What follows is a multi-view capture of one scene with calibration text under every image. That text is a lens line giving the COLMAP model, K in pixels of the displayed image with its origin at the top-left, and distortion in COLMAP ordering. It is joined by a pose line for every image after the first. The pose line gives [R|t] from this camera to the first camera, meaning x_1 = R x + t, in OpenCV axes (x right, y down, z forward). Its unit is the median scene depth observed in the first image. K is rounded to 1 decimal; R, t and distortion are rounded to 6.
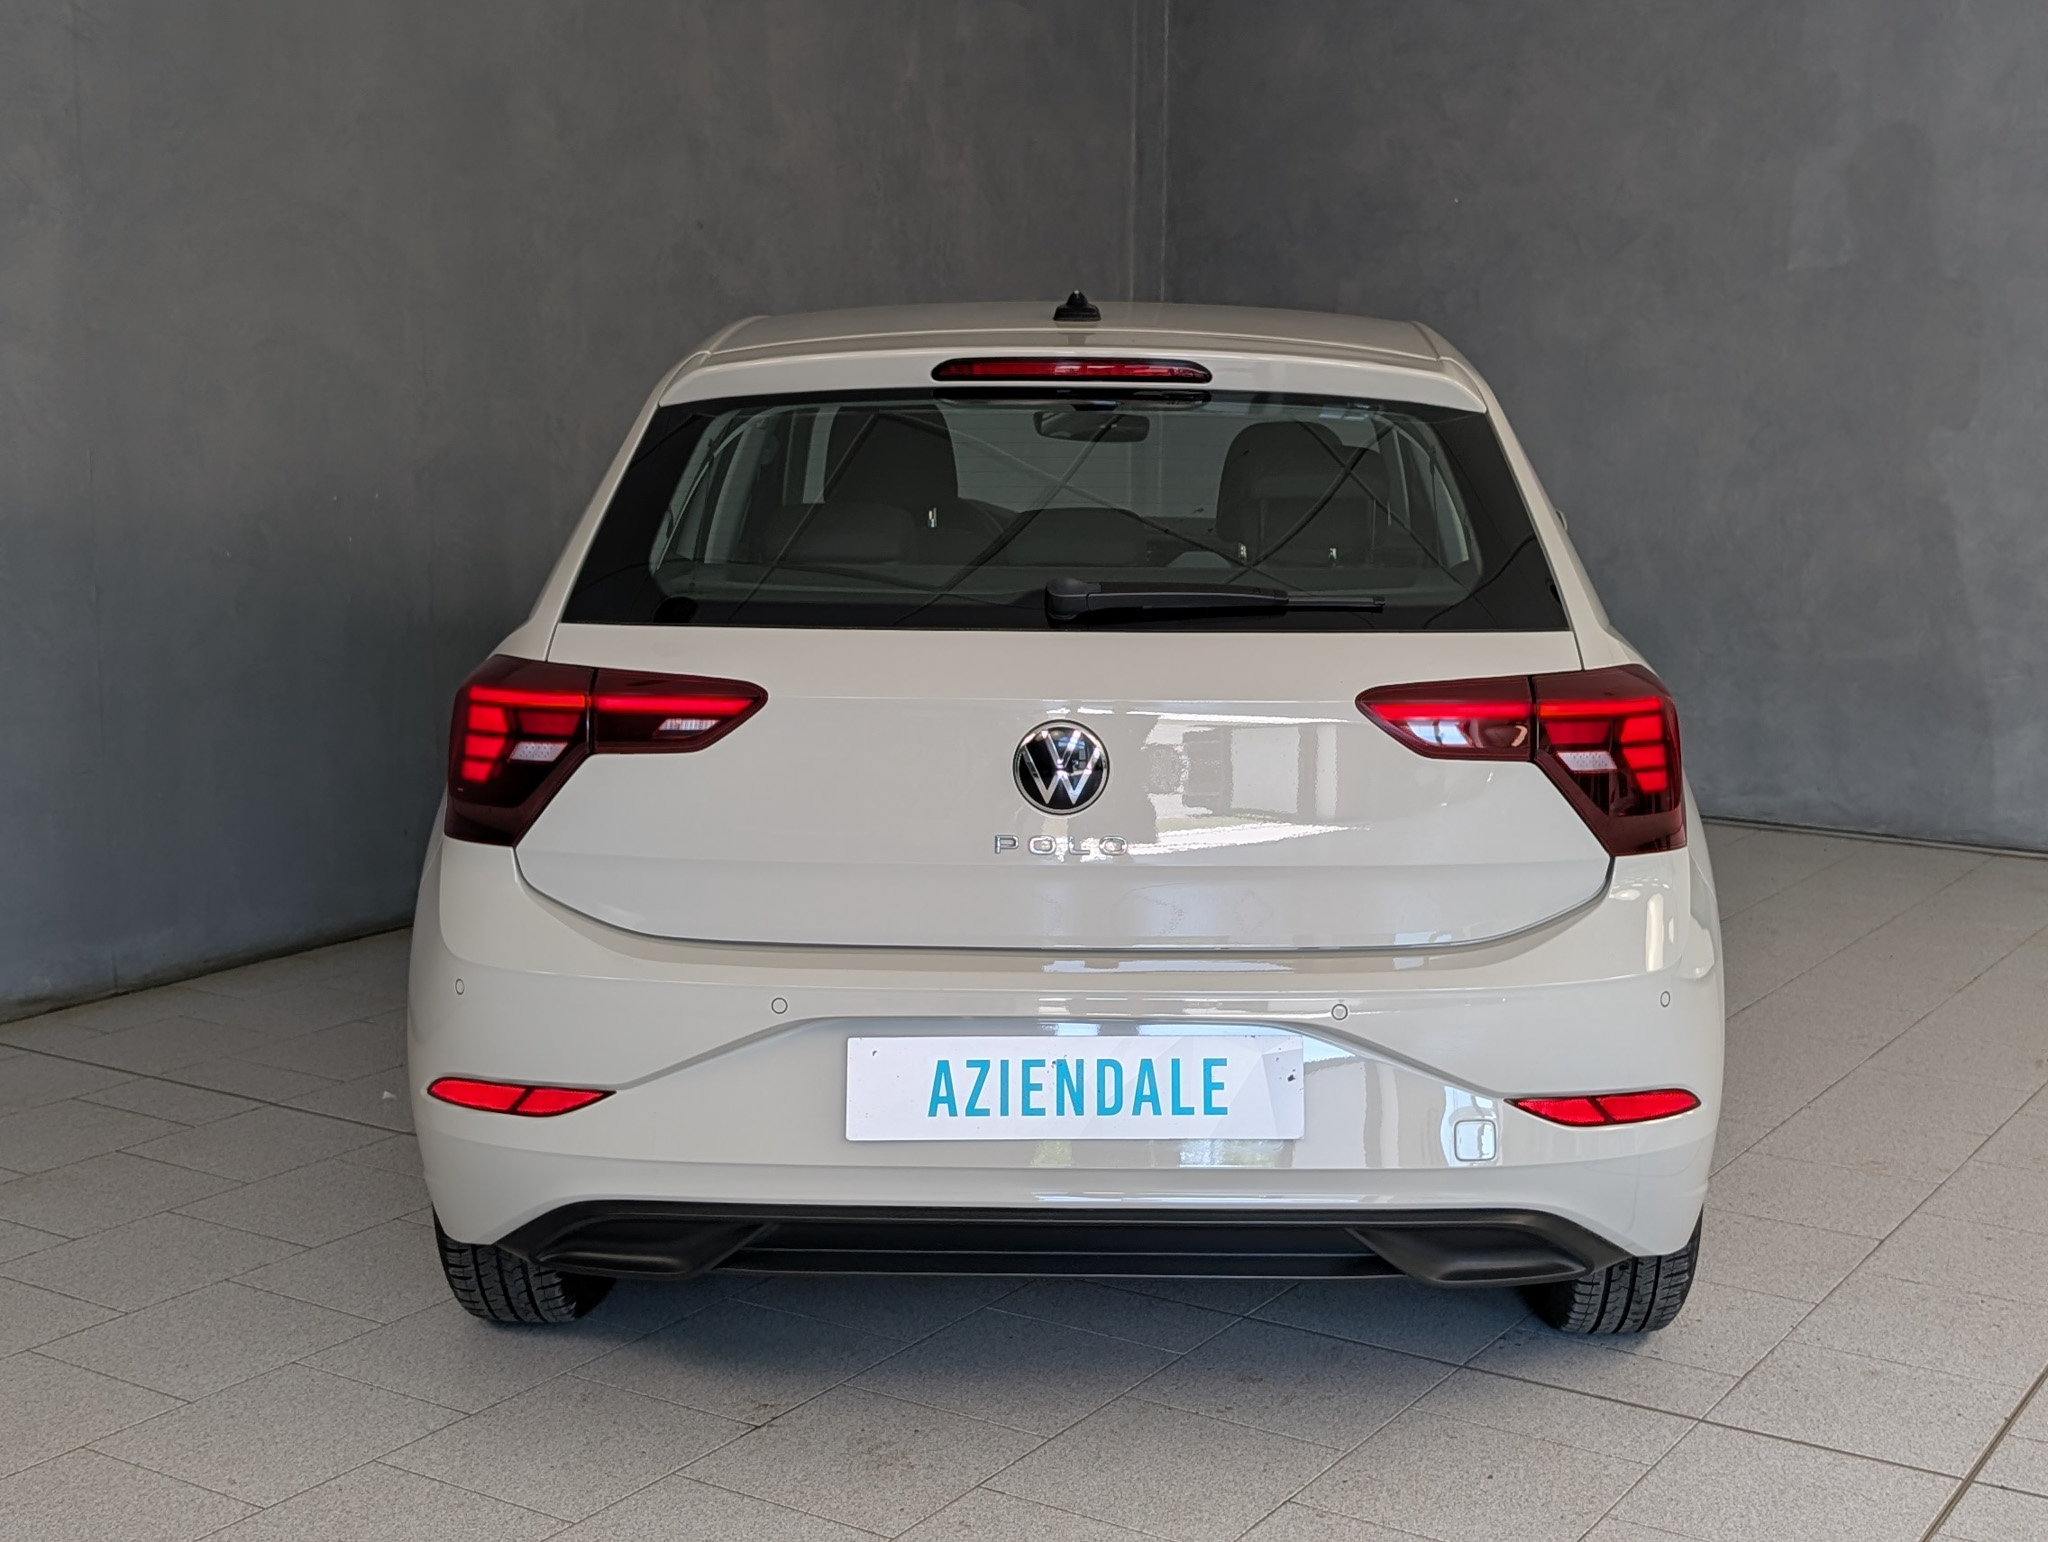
lens RADIAL K [[1577.9, 0, 1010.4], [0, 1577.9, 772.0], [0, 0, 1]] dist [0.066491, -0.086267]
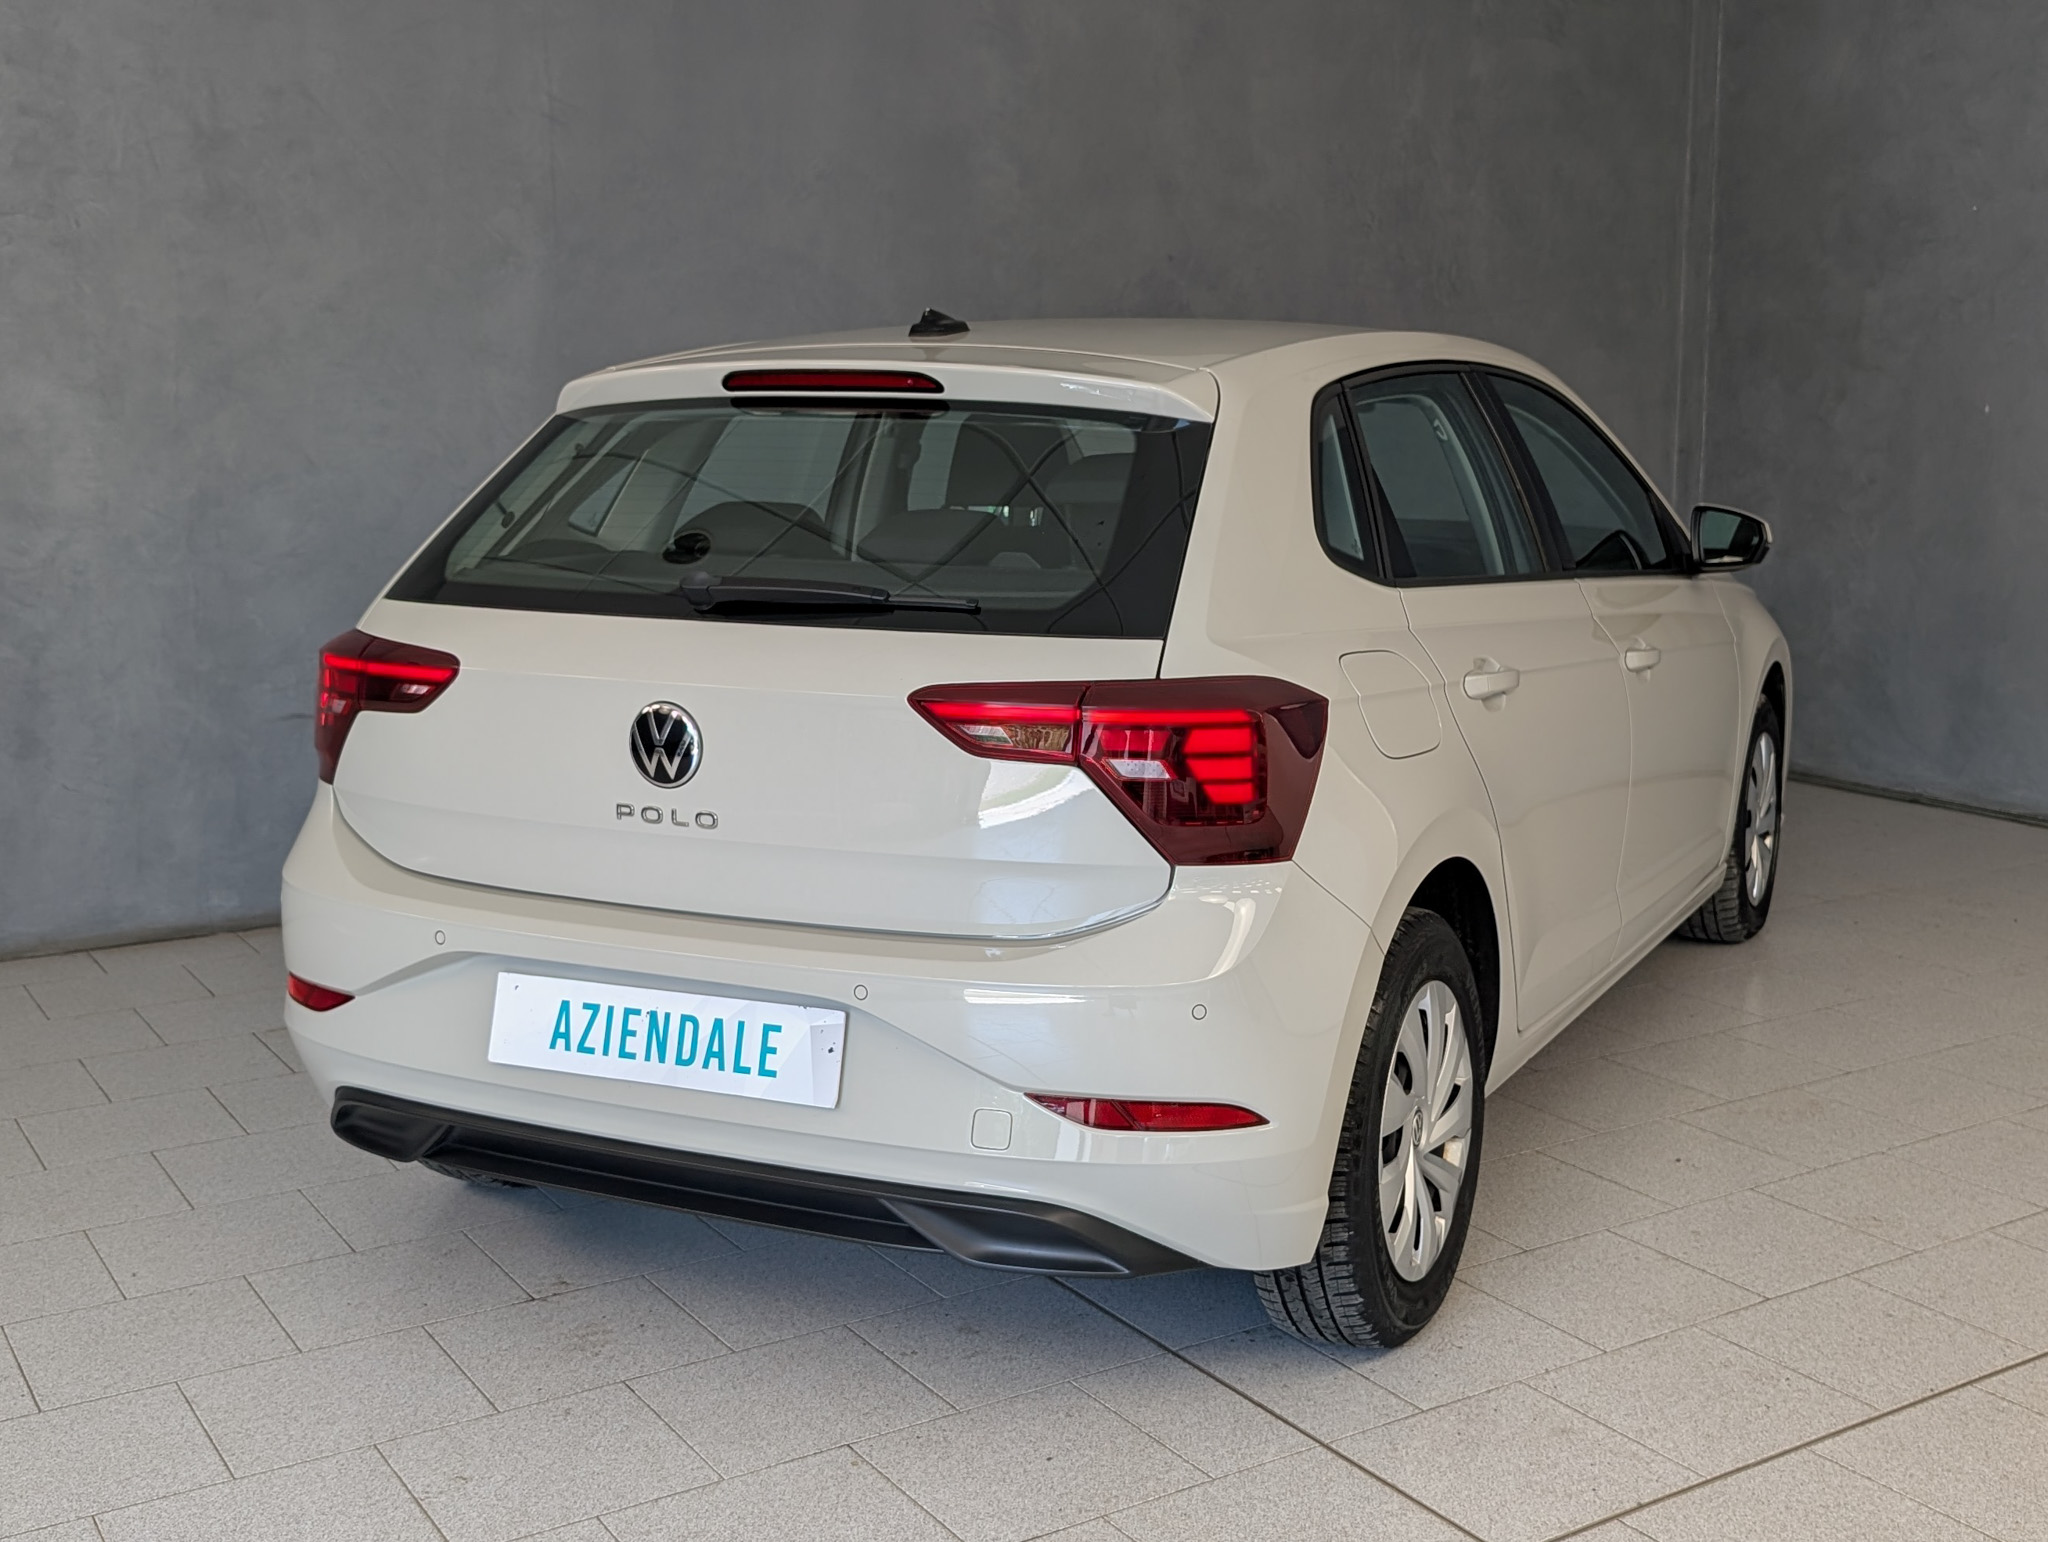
lens RADIAL K [[1415.3, 0, 1024.4], [0, 1415.3, 747.0], [0, 0, 1]] dist [0.001125, -0.003087]
pose [[0.966646, 0.059586, -0.249088, 0.510515], [-0.058702, 0.998215, 0.010980, -0.026306], [0.249298, 0.004009, 0.968419, 0.112879]]
